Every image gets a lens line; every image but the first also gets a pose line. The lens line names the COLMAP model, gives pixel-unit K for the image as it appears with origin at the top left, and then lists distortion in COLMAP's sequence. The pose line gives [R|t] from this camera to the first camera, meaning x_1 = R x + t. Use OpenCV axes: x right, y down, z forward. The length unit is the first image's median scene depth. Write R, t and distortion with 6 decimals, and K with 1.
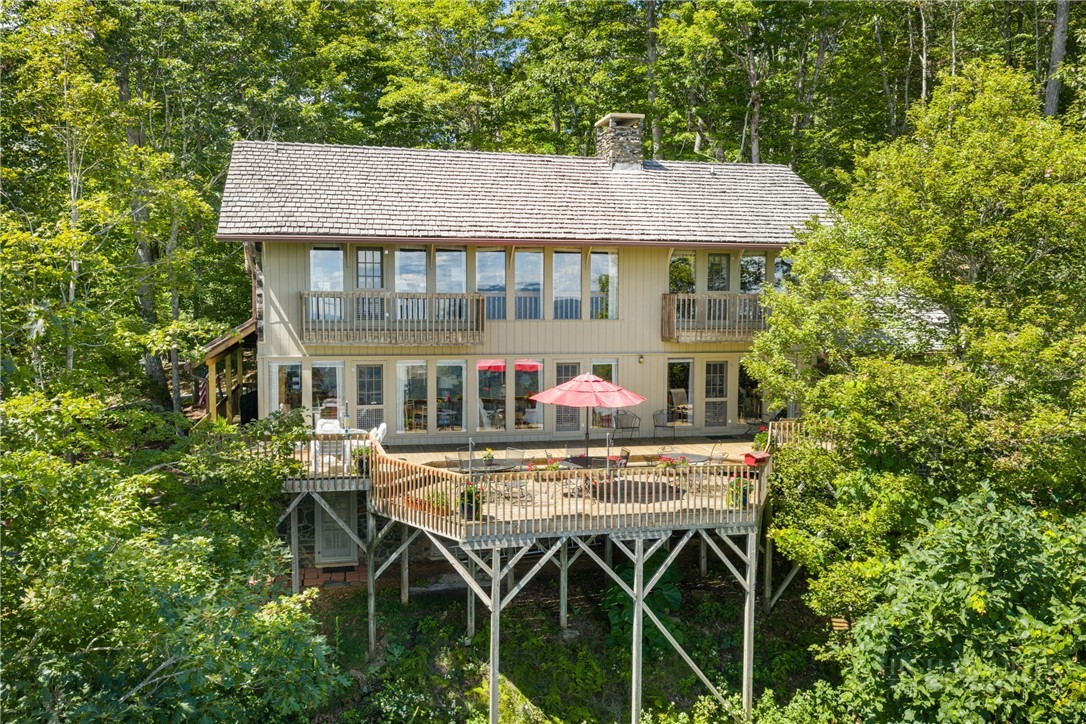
lens RADIAL K [[896.7, 0, 547.1], [0, 896.7, 359.9], [0, 0, 1]] dist [0.059423, -0.001808]
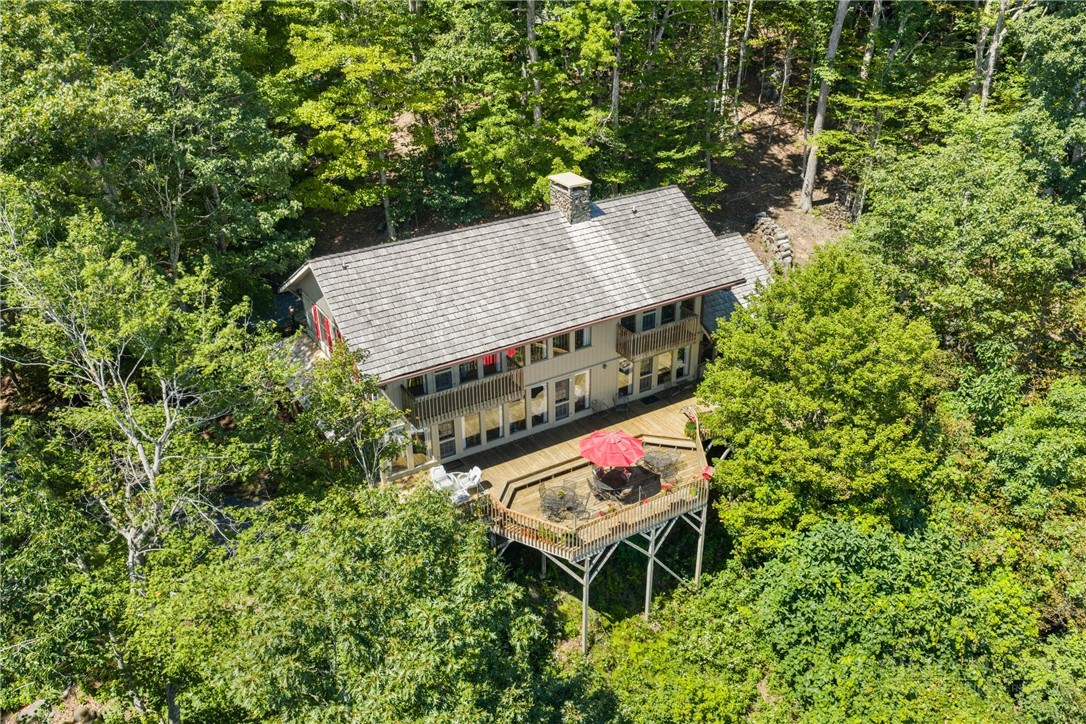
lens RADIAL K [[896.7, 0, 540.4], [0, 896.7, 363.0], [0, 0, 1]] dist [0.059423, -0.001808]
pose [[0.948465, -0.157523, 0.274955, -0.551092], [0.028808, 0.906960, 0.420230, -0.861781], [-0.315569, -0.390653, 0.864758, -0.362276]]
